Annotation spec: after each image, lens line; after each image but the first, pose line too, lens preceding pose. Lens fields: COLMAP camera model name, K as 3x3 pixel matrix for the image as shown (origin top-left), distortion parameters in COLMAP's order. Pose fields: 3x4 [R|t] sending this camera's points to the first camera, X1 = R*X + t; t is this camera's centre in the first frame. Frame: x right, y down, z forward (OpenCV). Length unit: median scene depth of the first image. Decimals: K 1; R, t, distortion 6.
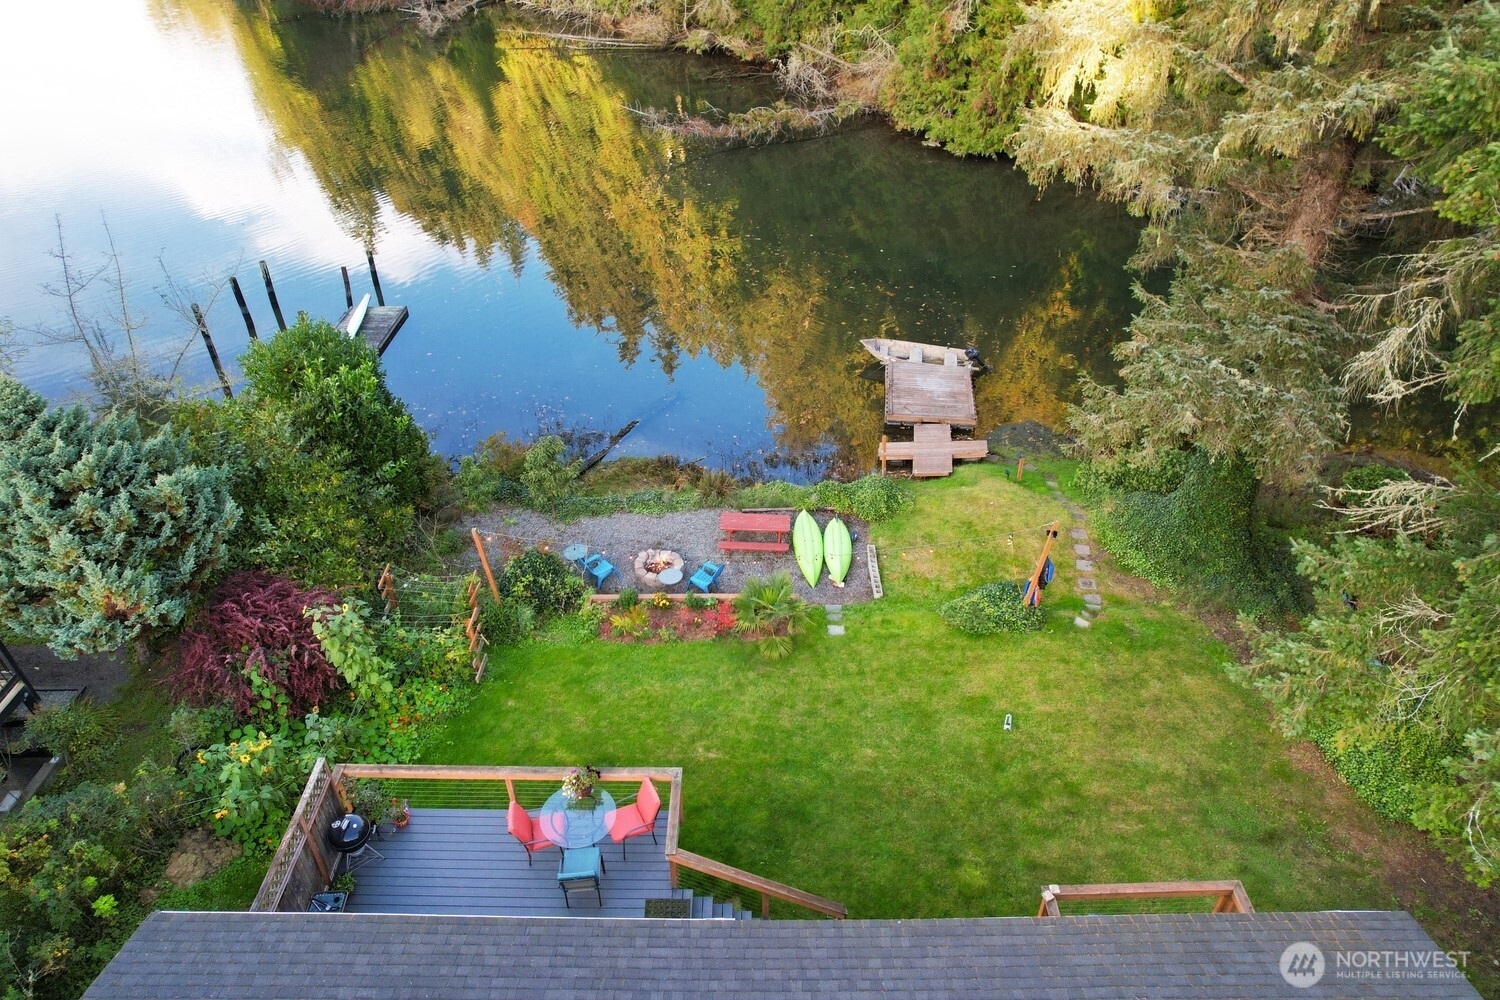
lens RADIAL K [[959.9, 0, 750.0], [0, 959.9, 500.0], [0, 0, 1]] dist [-0.081138, 0.074944]
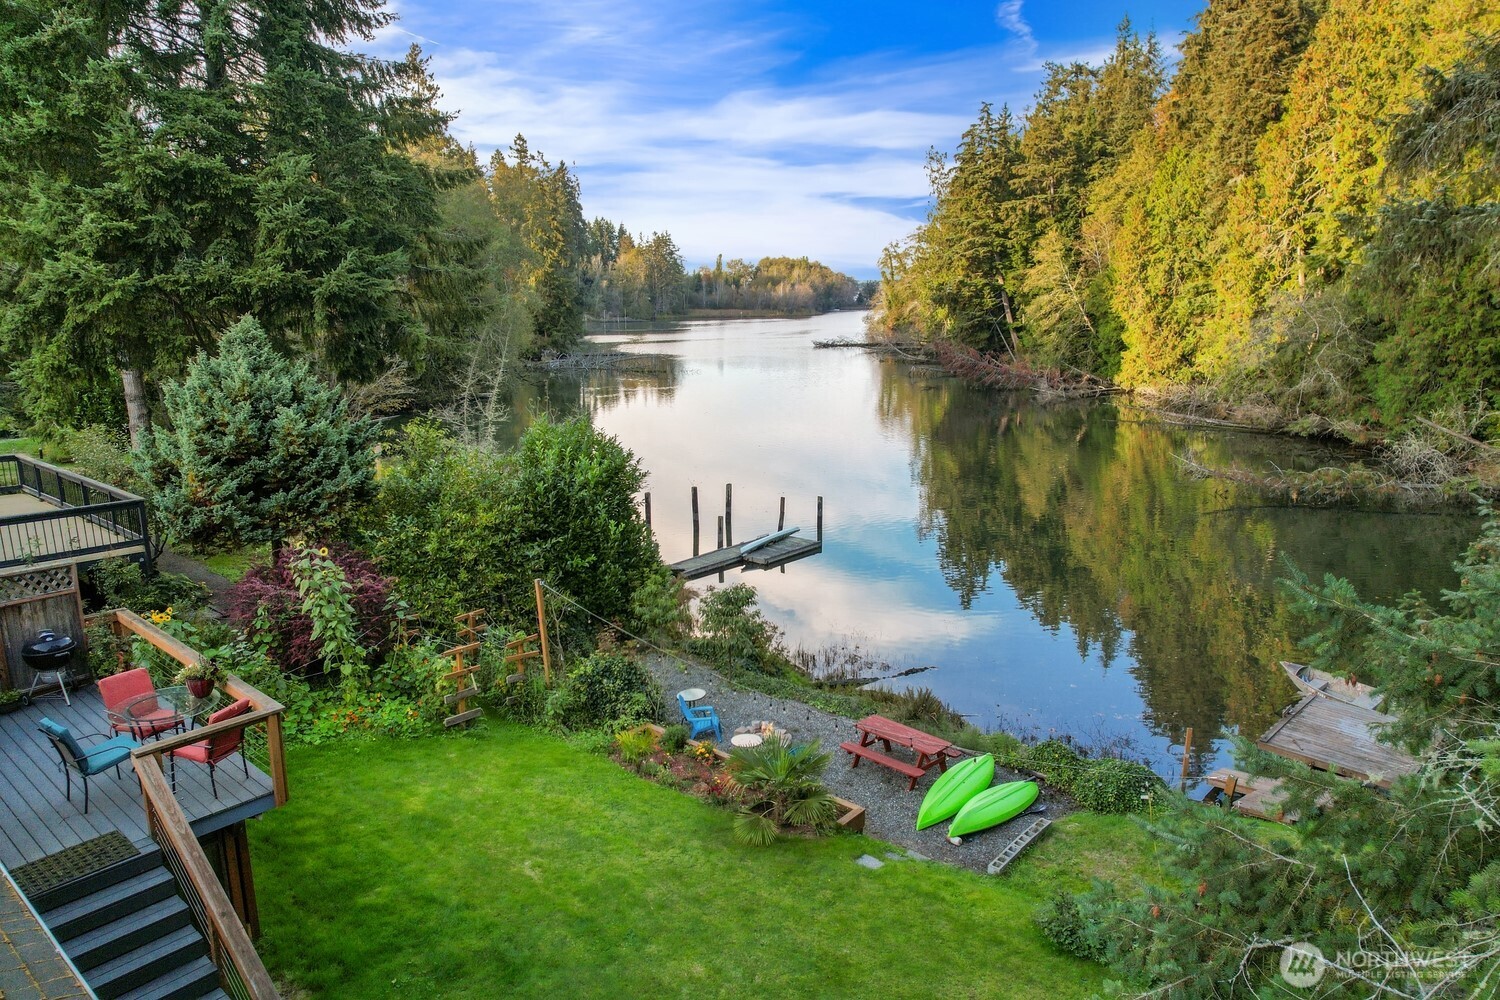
lens RADIAL K [[959.9, 0, 750.0], [0, 959.9, 500.0], [0, 0, 1]] dist [-0.081138, 0.074944]
pose [[0.767557, 0.137697, -0.626016, 0.082777], [-0.384562, 0.880279, -0.277887, 0.026655], [0.512804, 0.454037, 0.728617, 0.076142]]
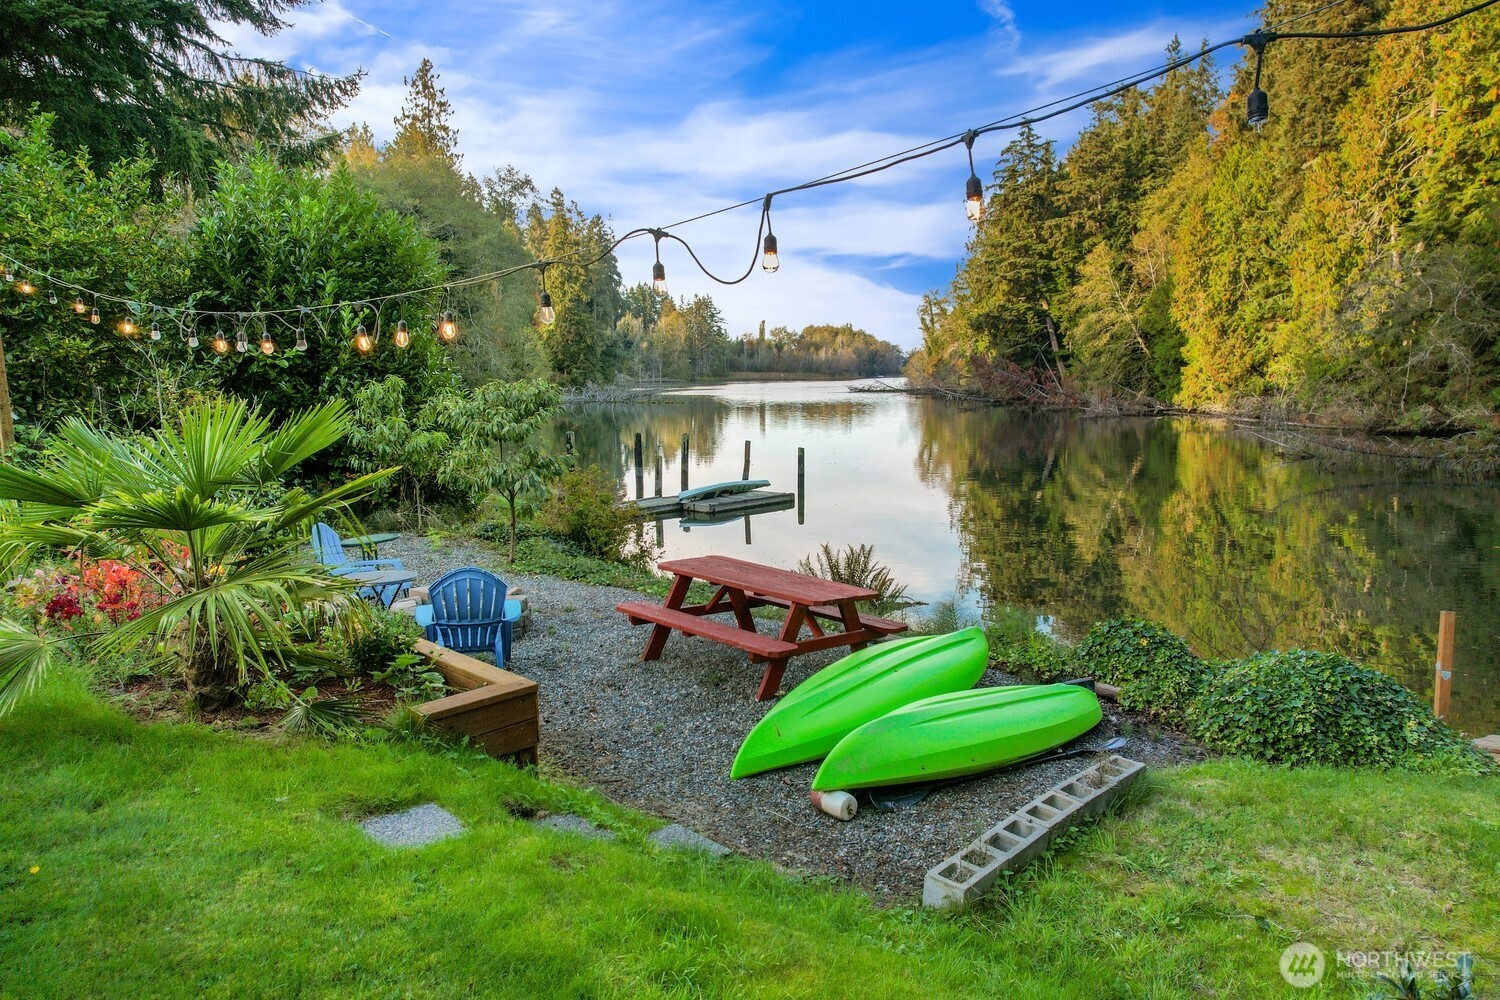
lens RADIAL K [[959.9, 0, 750.0], [0, 959.9, 500.0], [0, 0, 1]] dist [-0.081138, 0.074944]
pose [[0.734621, 0.093980, -0.671937, 0.047585], [-0.407741, 0.852723, -0.326513, 0.024123], [0.542290, 0.513840, 0.664748, 0.187356]]
